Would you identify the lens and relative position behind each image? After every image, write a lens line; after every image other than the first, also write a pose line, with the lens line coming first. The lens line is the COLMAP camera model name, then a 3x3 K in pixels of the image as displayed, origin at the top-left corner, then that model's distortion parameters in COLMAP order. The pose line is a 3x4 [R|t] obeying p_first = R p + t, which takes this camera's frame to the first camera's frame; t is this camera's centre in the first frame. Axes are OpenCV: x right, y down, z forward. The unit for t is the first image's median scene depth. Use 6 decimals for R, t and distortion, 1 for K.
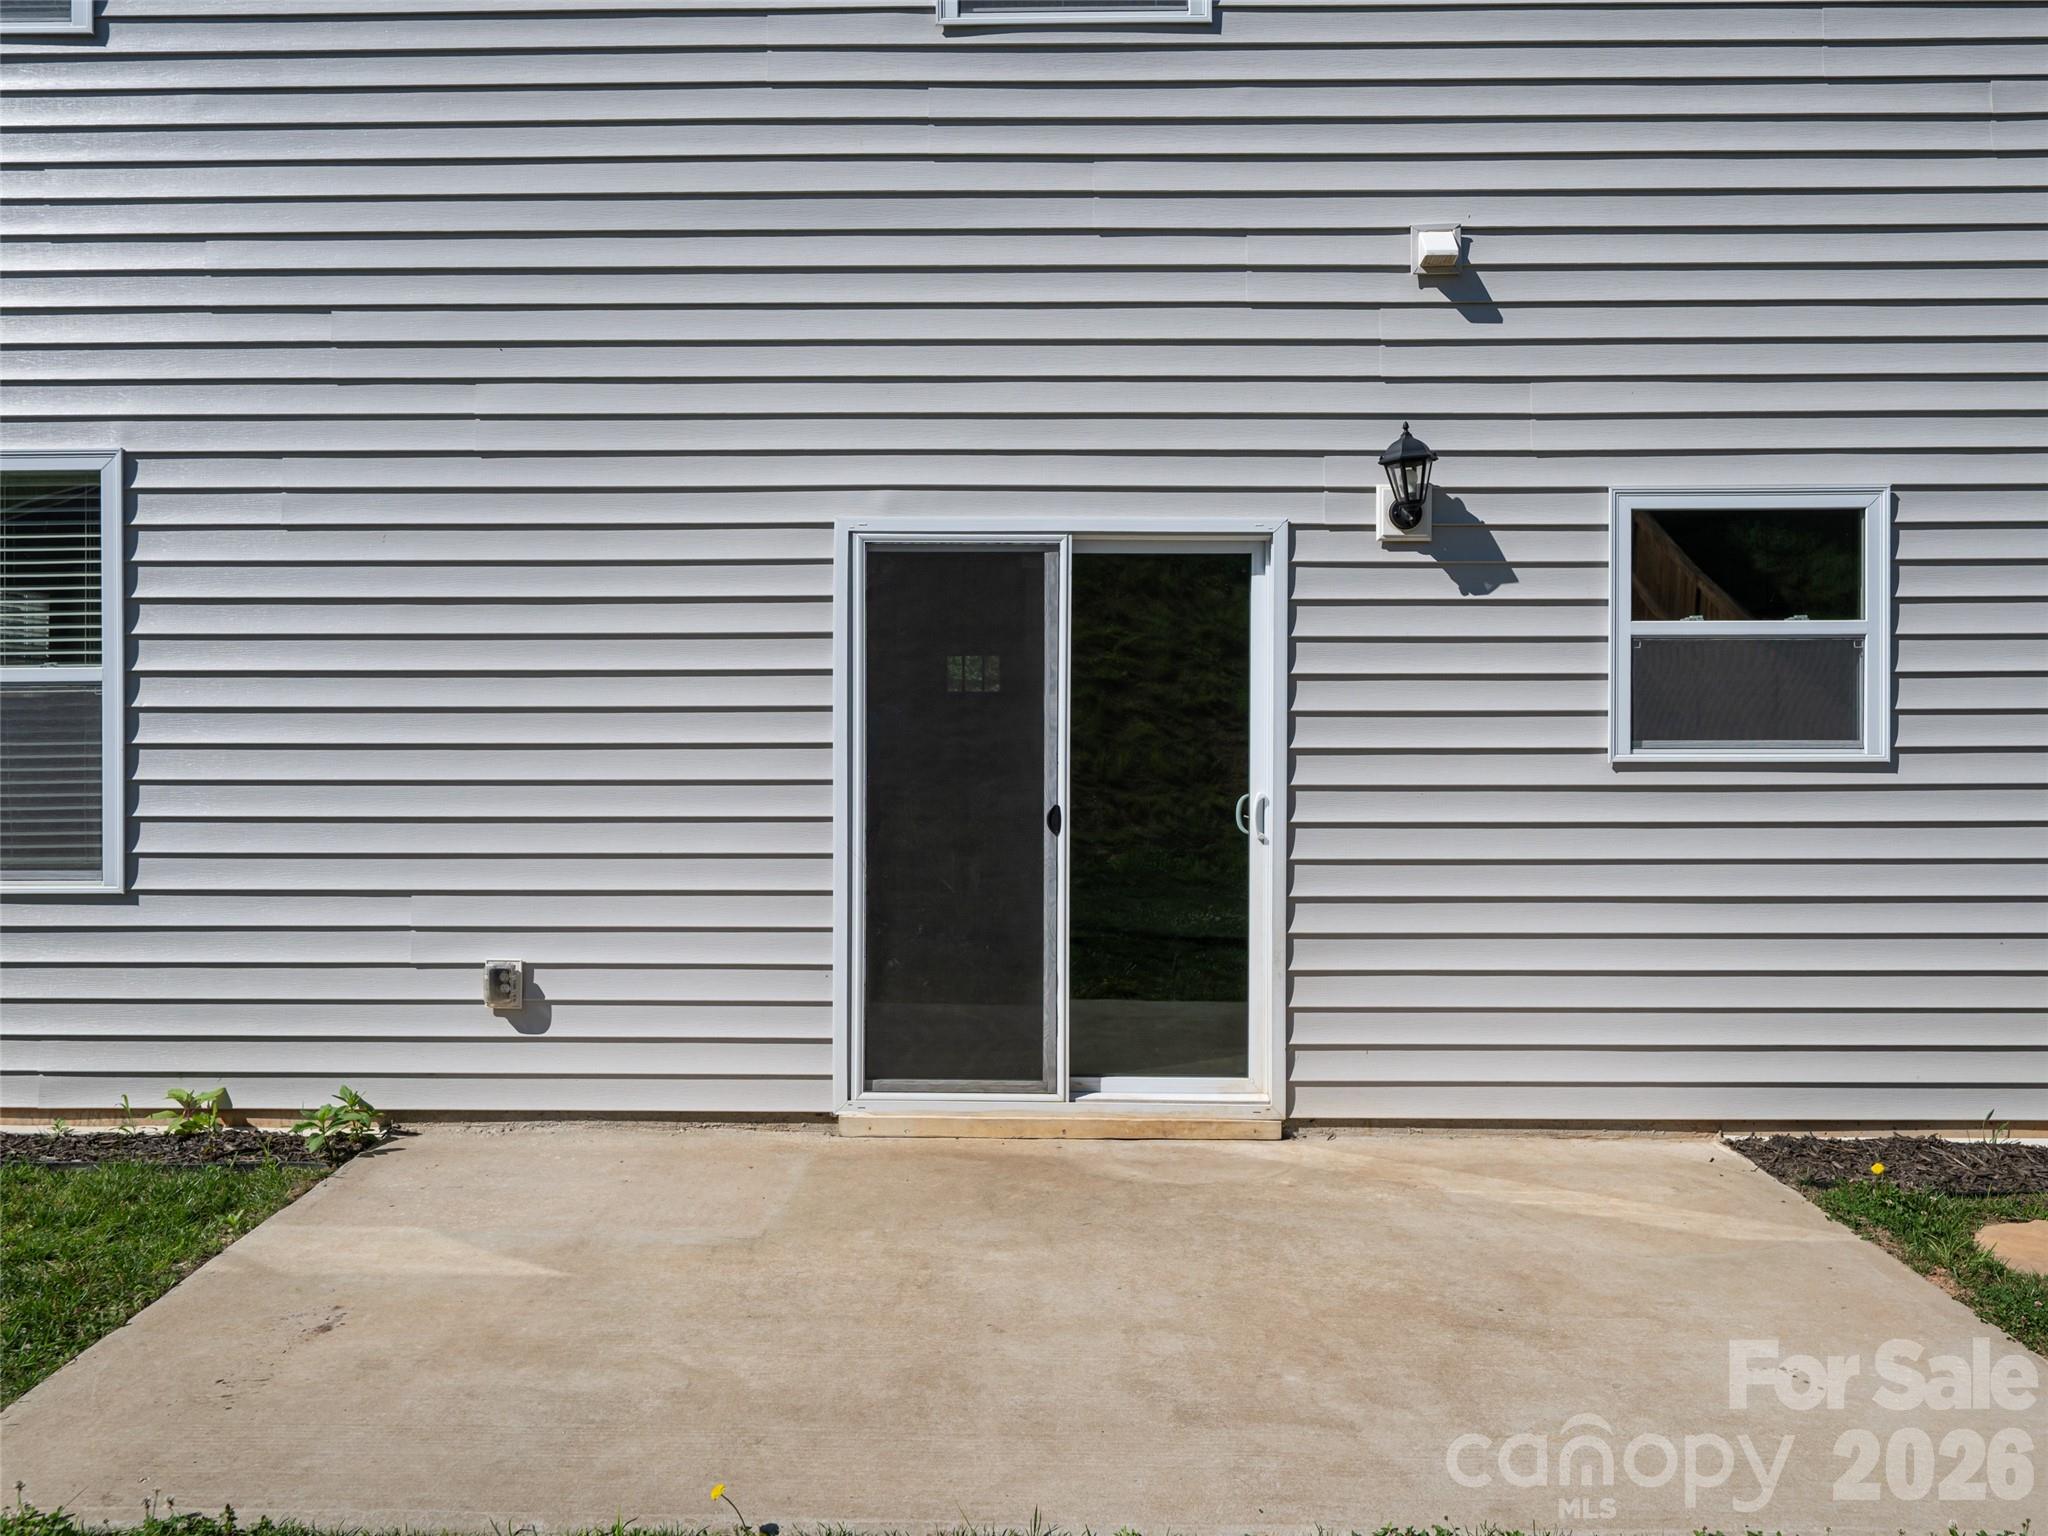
lens RADIAL K [[1315.7, 0, 1024.0], [0, 1315.7, 768.0], [0, 0, 1]] dist [-0.001176, -0.000038]
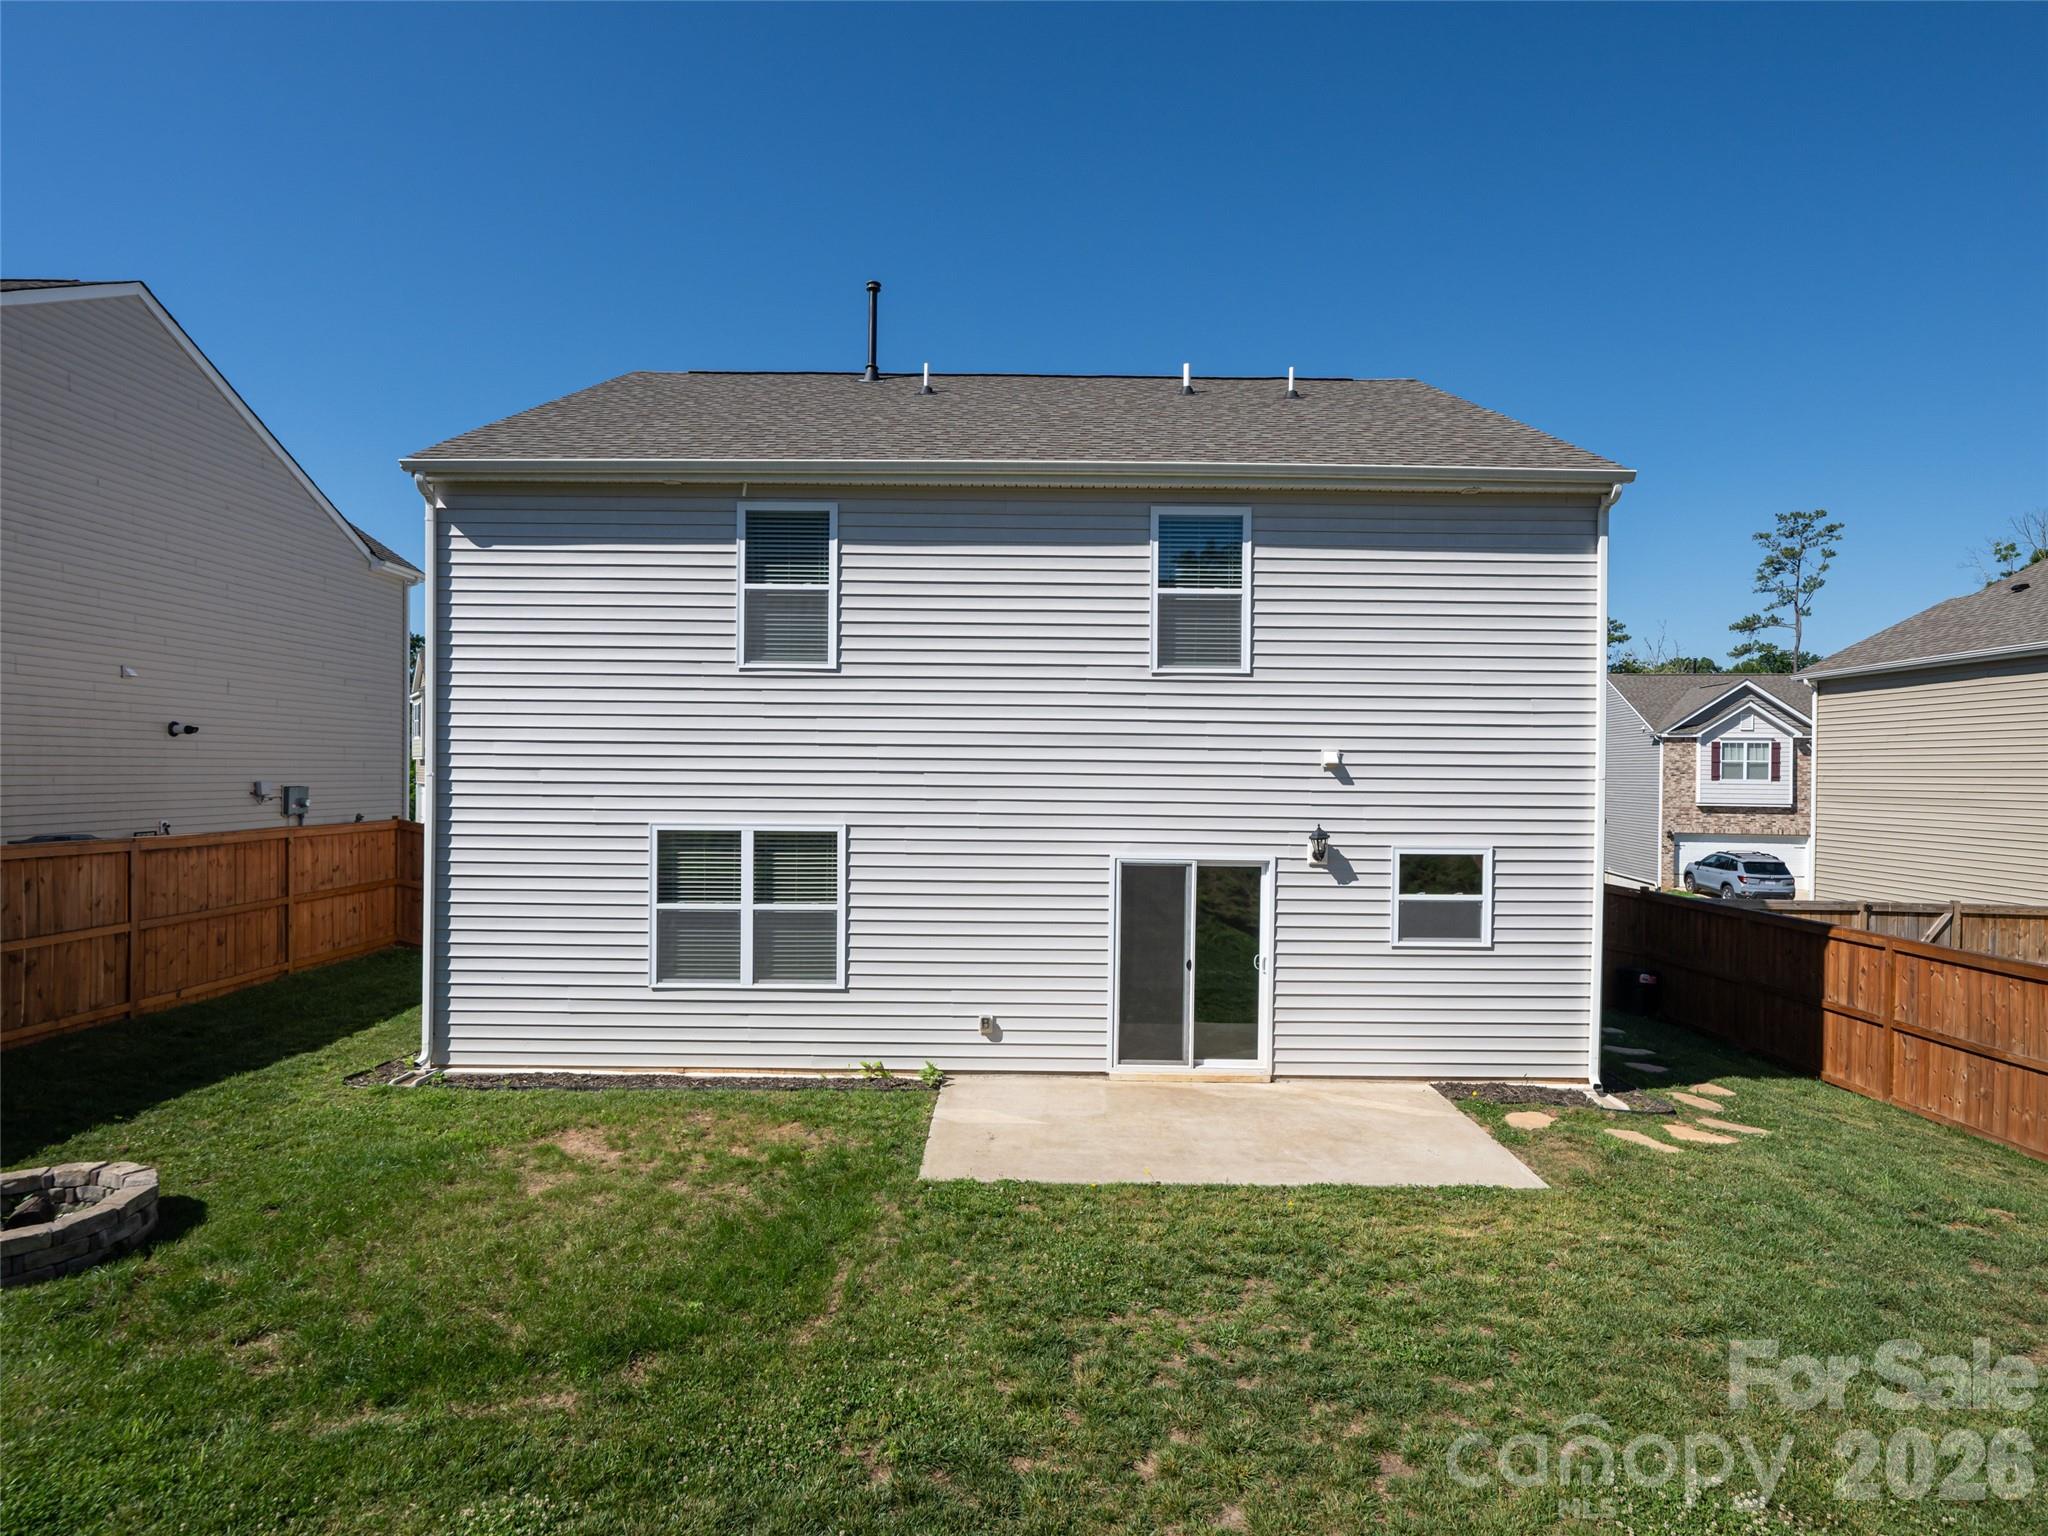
lens RADIAL K [[1055.9, 0, 1015.6], [0, 1055.9, 778.2], [0, 0, 1]] dist [-0.001346, -0.000306]
pose [[0.999541, 0.013737, 0.026988, -0.402585], [-0.013568, 0.999887, -0.006454, -0.329918], [-0.027073, 0.006085, 0.999615, -1.186352]]
